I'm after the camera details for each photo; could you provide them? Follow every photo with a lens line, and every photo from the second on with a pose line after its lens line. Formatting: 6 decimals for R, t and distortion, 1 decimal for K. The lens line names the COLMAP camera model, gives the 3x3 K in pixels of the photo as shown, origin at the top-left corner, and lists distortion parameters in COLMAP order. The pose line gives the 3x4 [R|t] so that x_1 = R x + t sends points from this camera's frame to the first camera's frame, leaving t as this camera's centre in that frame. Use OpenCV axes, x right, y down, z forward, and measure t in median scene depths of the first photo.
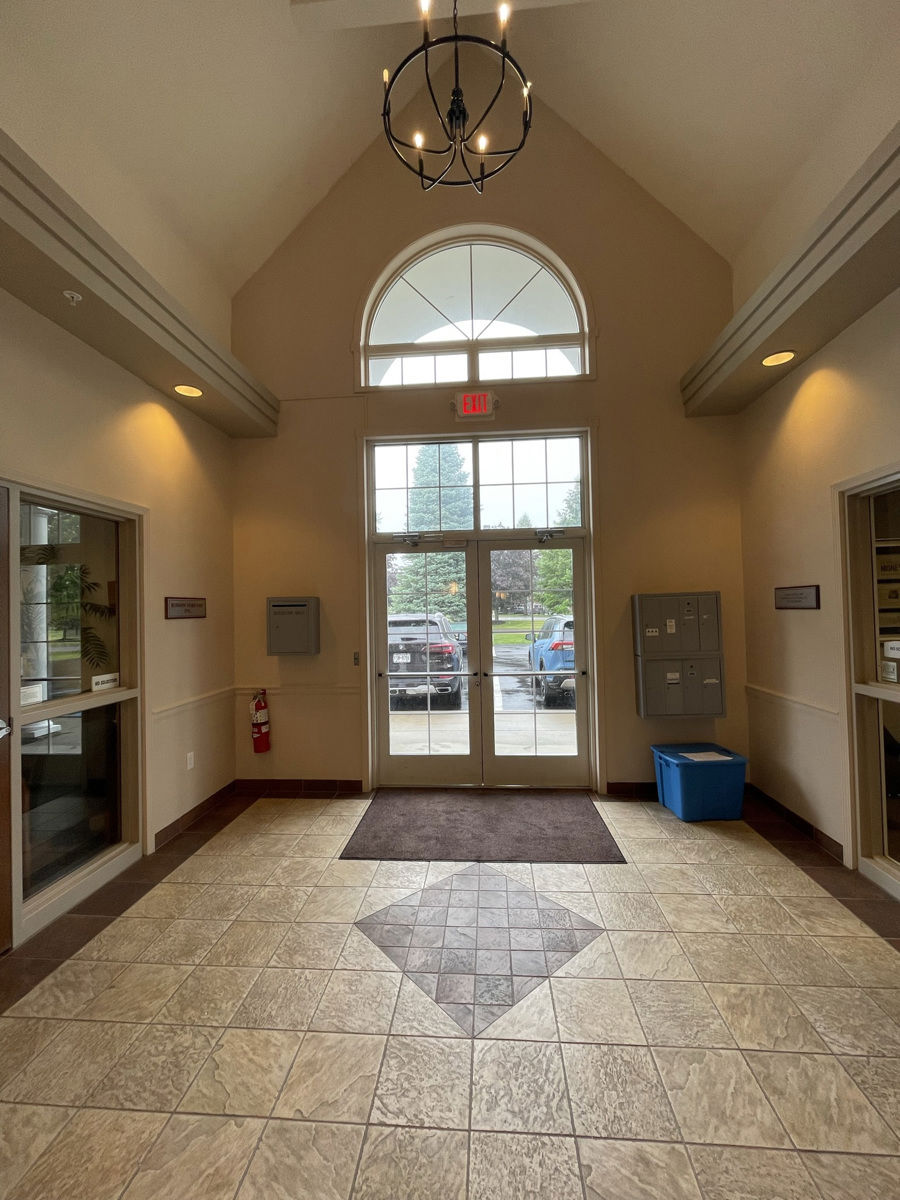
lens RADIAL K [[495.5, 0, 452.3], [0, 495.5, 599.4], [0, 0, 1]] dist [-0.000399, 0.000041]
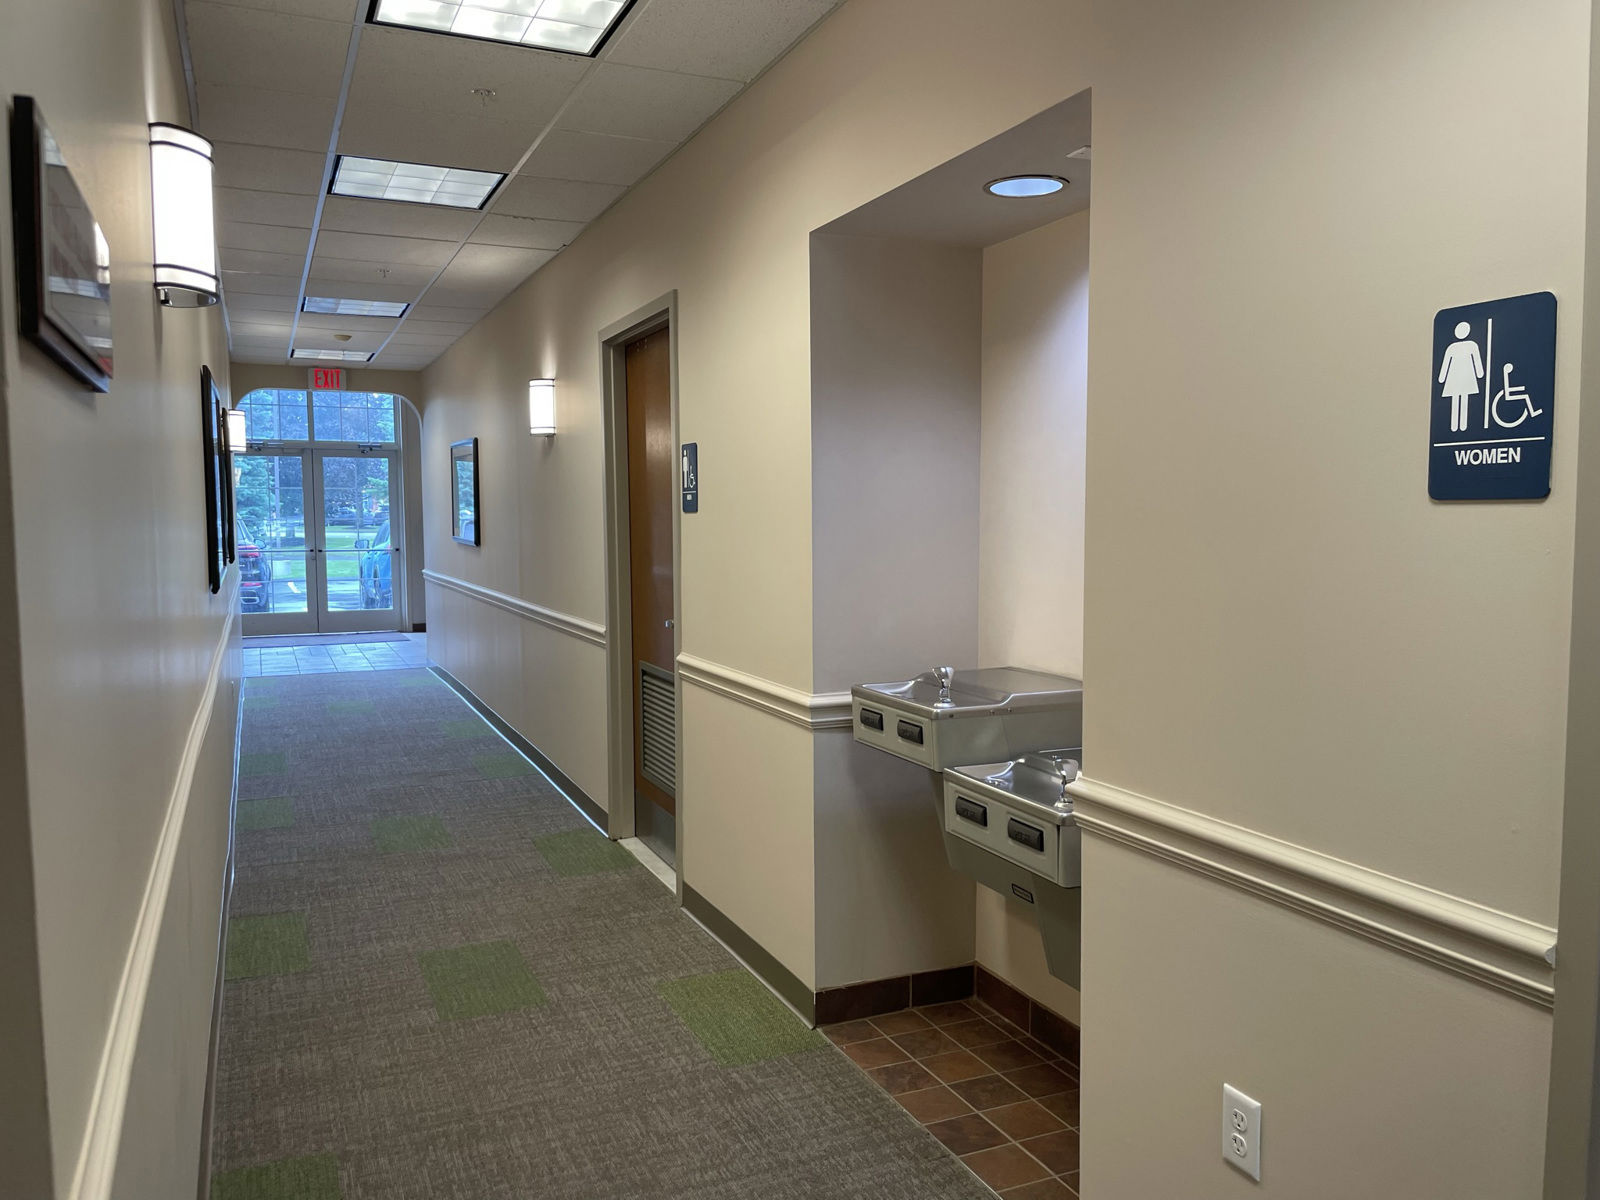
lens RADIAL K [[1204.0, 0, 803.3], [0, 1204.0, 599.4], [0, 0, 1]] dist [0.007514, 0.001100]
pose [[0.876879, -0.016804, 0.480417, -0.343116], [-0.024856, 0.996467, 0.080223, -0.011524], [-0.480067, -0.082287, 0.873364, -2.391935]]
